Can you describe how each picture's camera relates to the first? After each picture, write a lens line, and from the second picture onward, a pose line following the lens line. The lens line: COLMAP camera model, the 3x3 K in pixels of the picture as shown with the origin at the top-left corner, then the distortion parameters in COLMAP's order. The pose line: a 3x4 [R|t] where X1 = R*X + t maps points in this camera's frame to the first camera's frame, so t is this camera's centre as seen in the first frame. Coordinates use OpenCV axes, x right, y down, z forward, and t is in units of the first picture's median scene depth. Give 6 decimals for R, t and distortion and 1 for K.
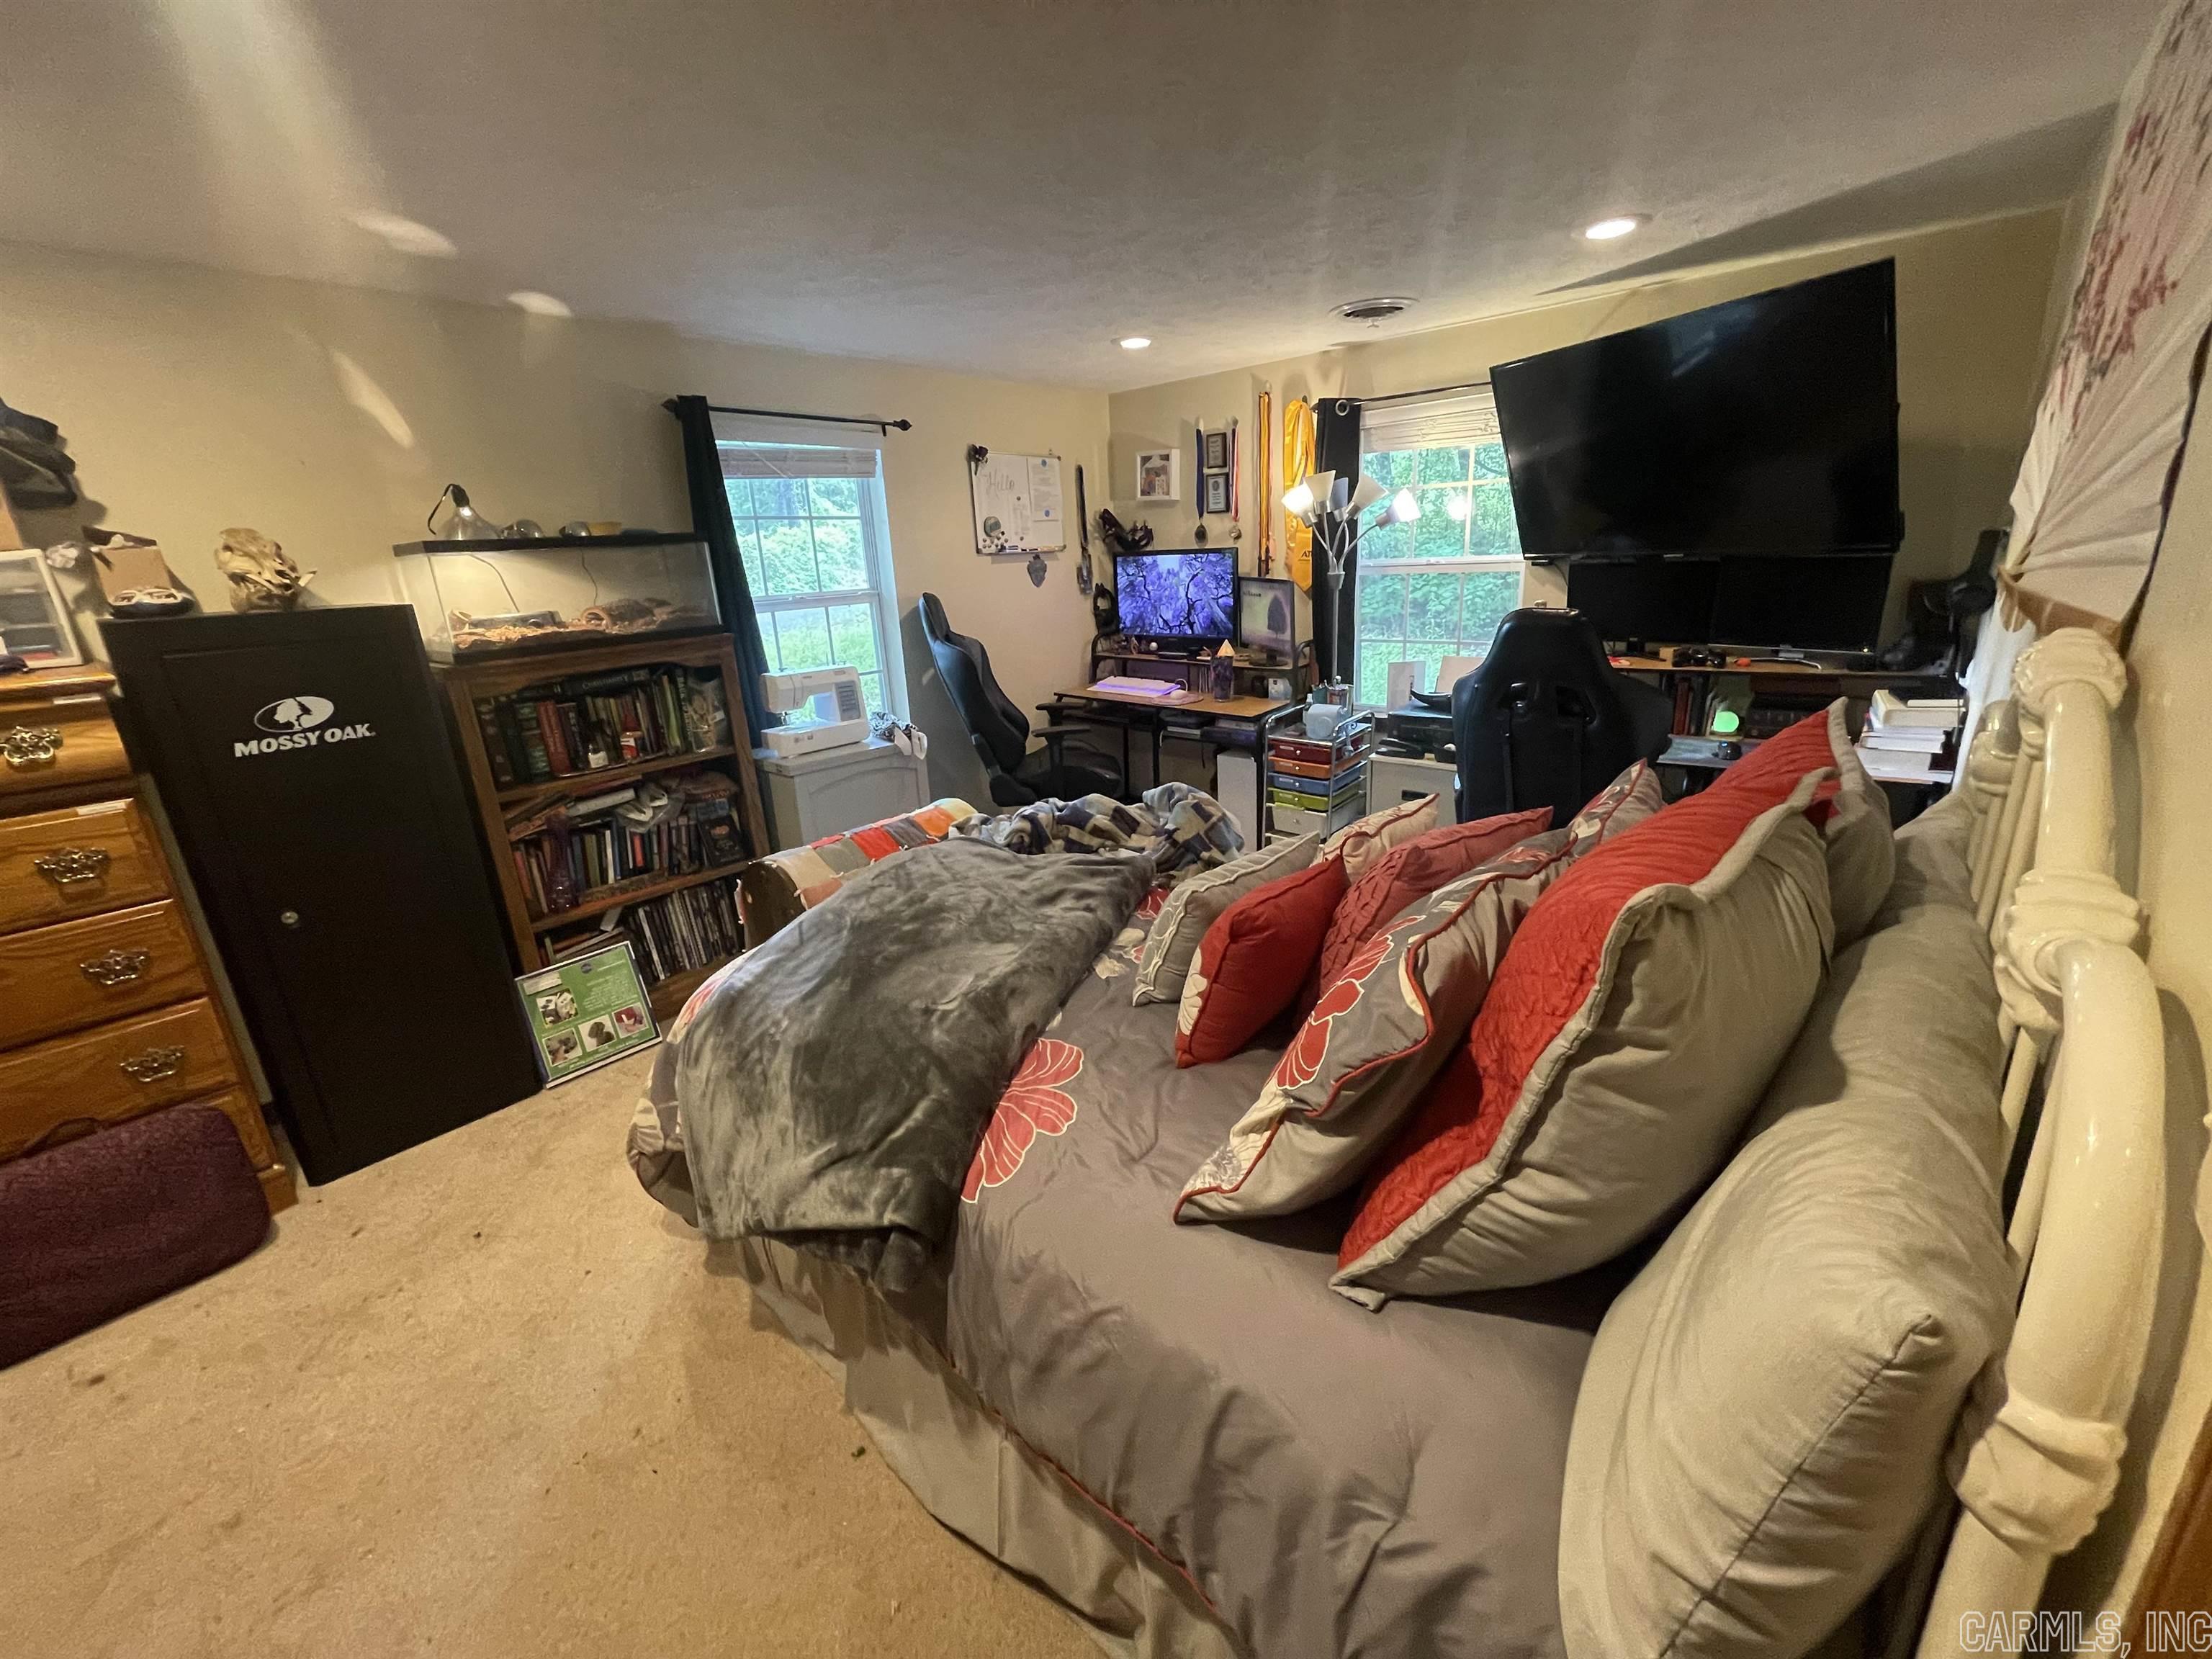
lens RADIAL K [[886.2, 0, 1106.0], [0, 886.2, 829.5], [0, 0, 1]] dist [-0.001160, -0.000736]
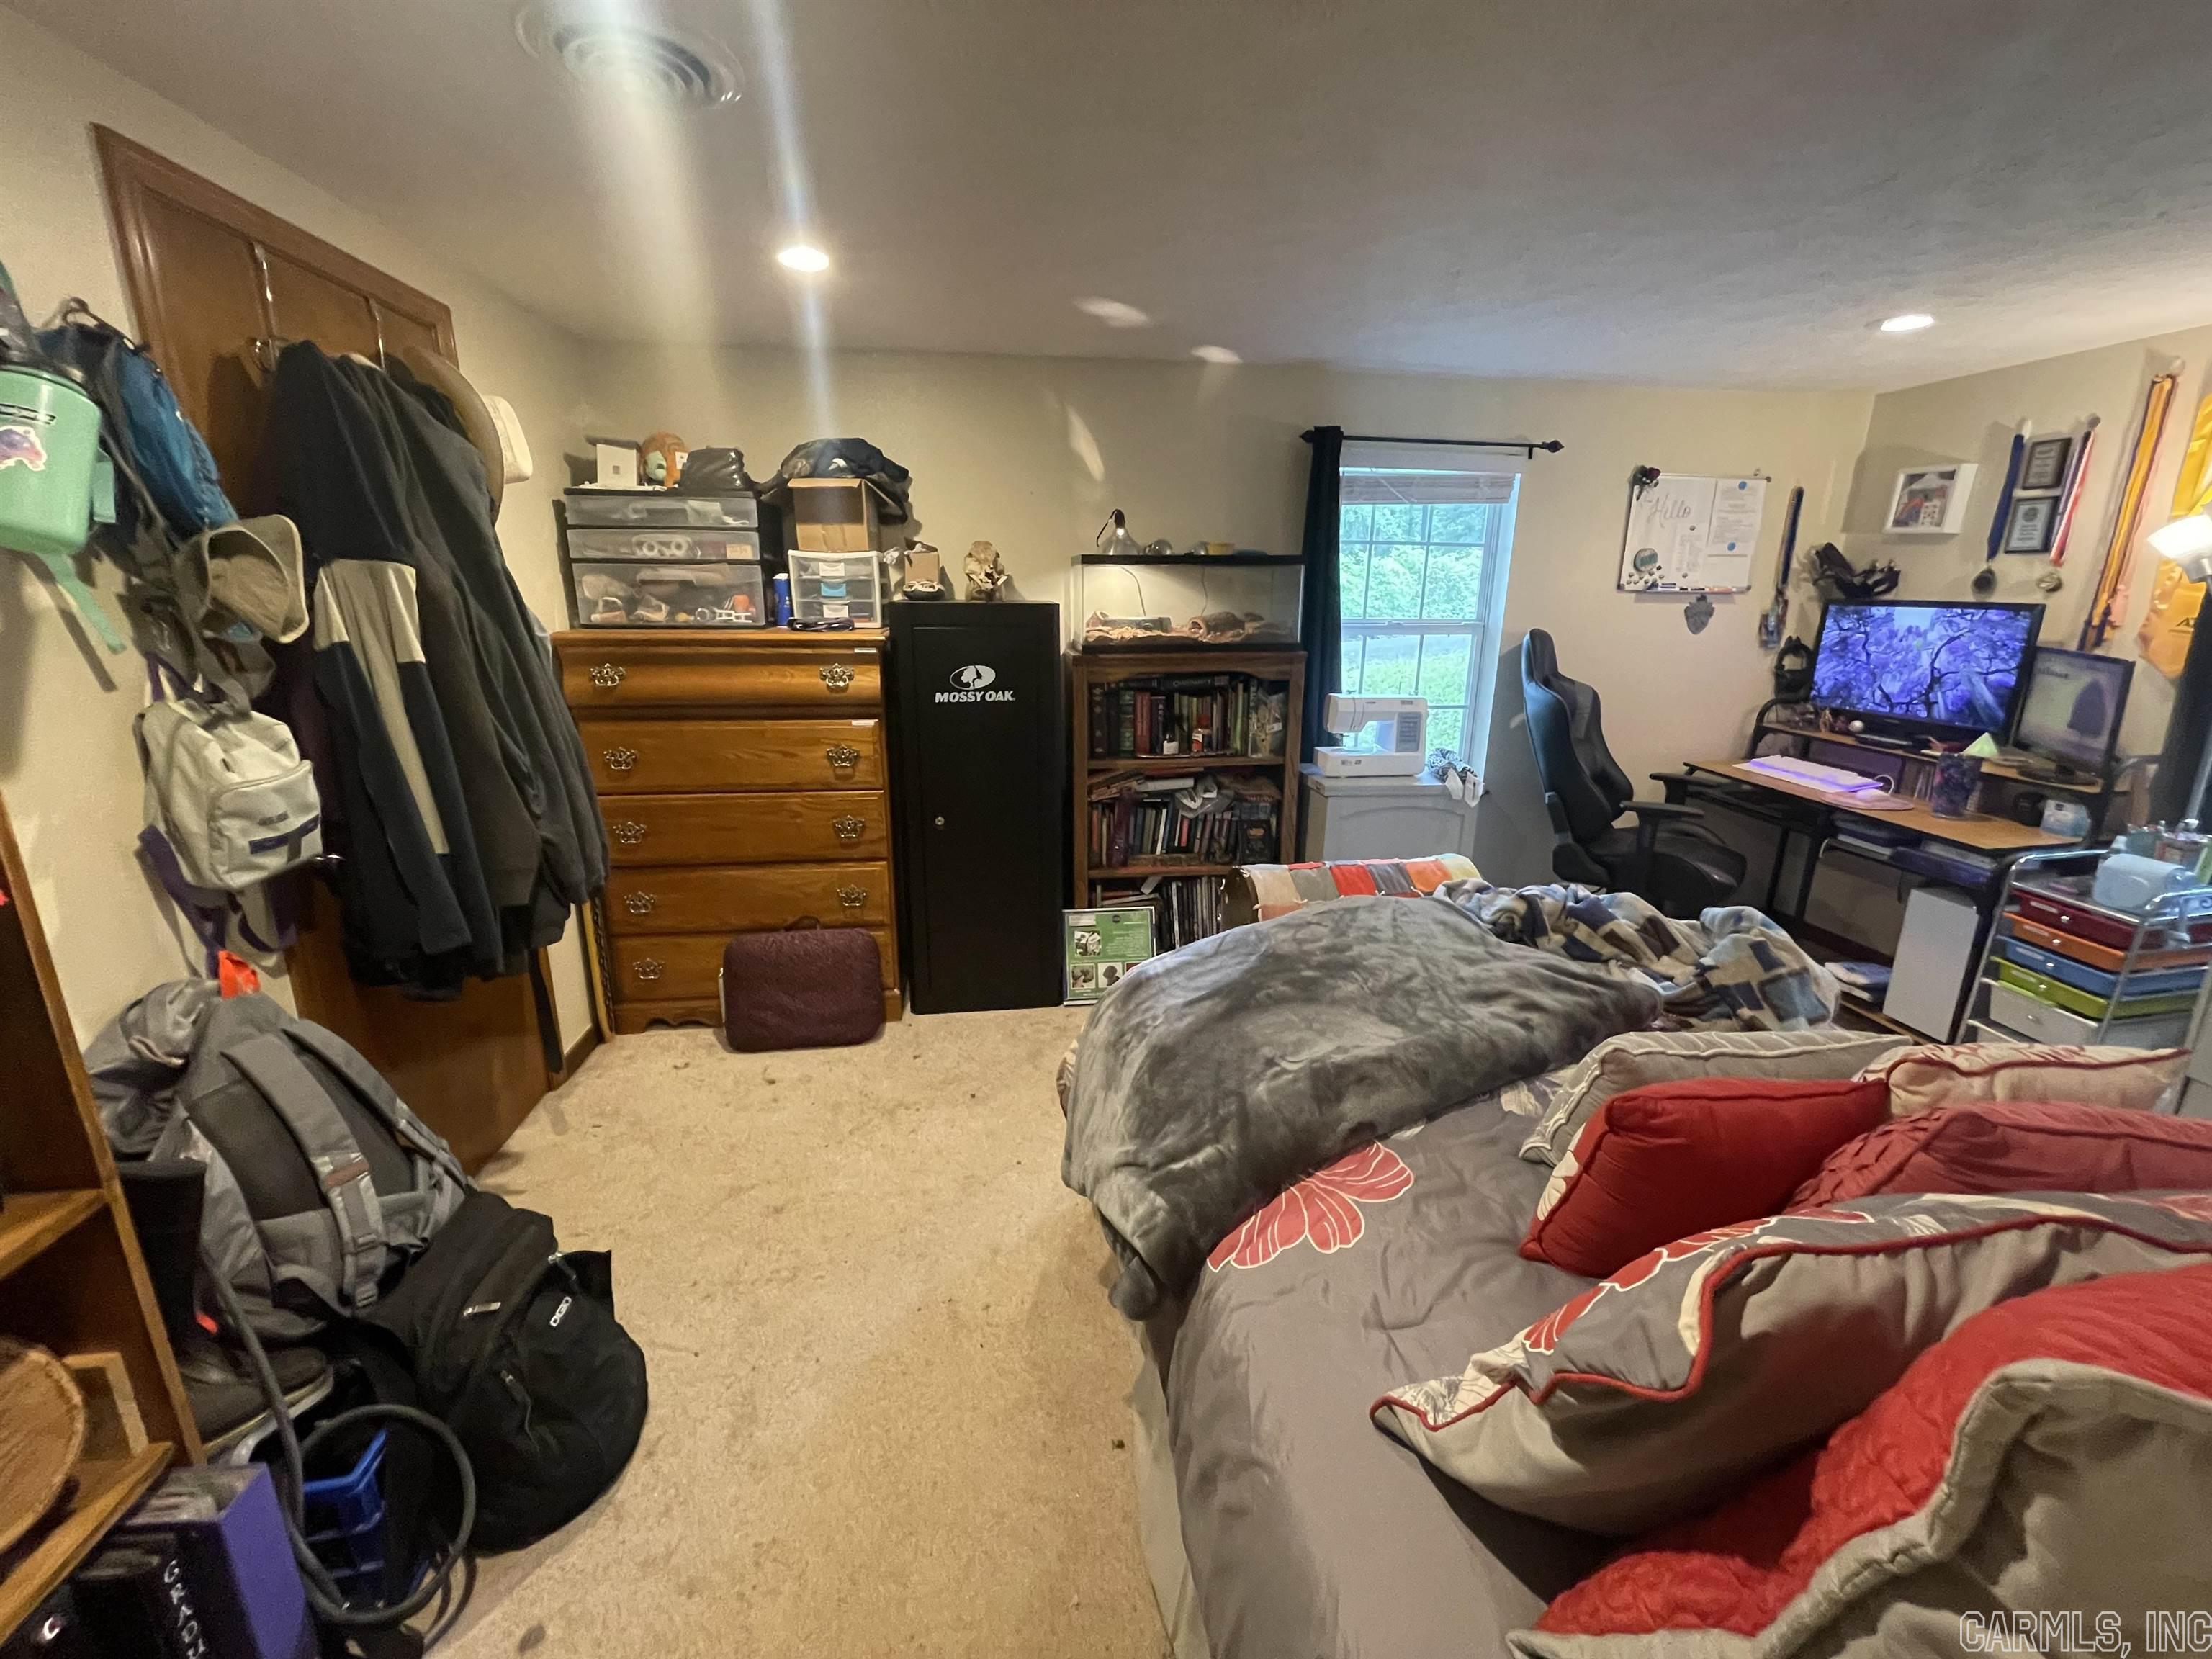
lens RADIAL K [[887.9, 0, 1106.0], [0, 887.9, 829.5], [0, 0, 1]] dist [0.000614, -0.000270]
pose [[0.751388, 0.227108, -0.619547, 0.109825], [-0.240916, 0.968509, 0.062844, -0.030451], [0.614309, 0.102038, 0.782440, 0.061745]]
